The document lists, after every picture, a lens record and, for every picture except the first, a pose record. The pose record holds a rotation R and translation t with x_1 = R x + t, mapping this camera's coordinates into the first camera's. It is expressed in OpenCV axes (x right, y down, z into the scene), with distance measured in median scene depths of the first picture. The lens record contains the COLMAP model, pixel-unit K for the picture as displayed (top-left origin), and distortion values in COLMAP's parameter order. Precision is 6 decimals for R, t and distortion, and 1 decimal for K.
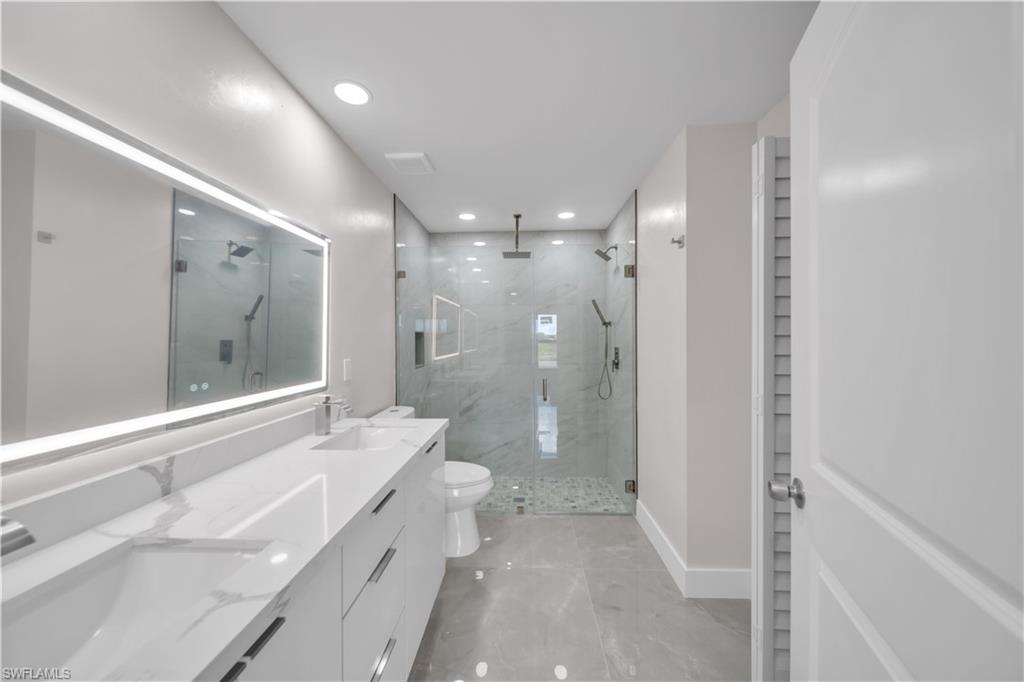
lens RADIAL K [[356.9, 0, 513.9], [0, 356.9, 340.2], [0, 0, 1]] dist [-0.000098, -0.000534]
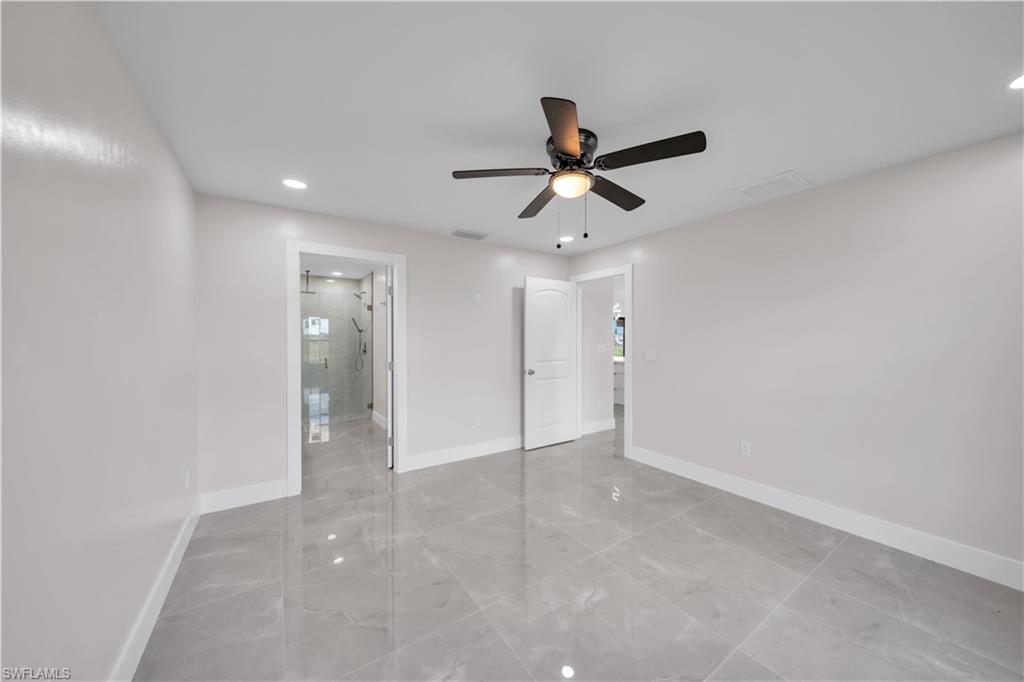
lens RADIAL K [[356.9, 0, 513.9], [0, 356.9, 340.2], [0, 0, 1]] dist [-0.000098, -0.000534]
pose [[0.812674, -0.000513, 0.582719, -0.212122], [0.000505, 1.000000, 0.000177, 0.004925], [-0.582719, 0.000150, 0.812674, -1.186250]]
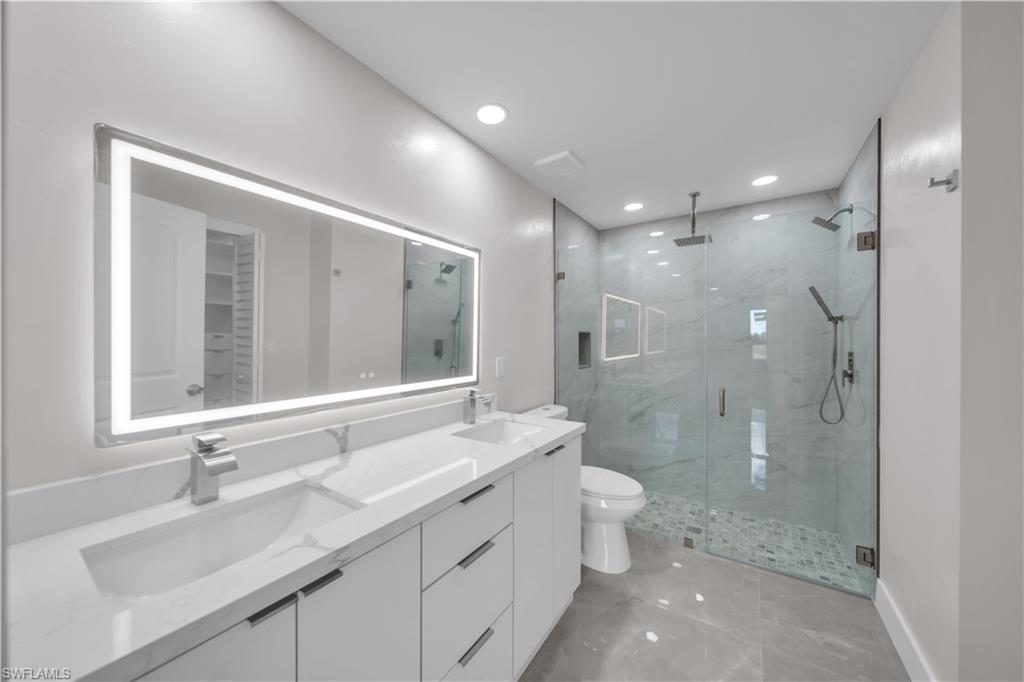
lens RADIAL K [[356.9, 0, 513.9], [0, 356.9, 340.2], [0, 0, 1]] dist [-0.000098, -0.000534]
pose [[0.851156, 0.004344, -0.524895, 0.099327], [-0.004590, 0.999989, 0.000832, -0.000886], [0.524893, 0.001701, 0.851167, 0.058974]]
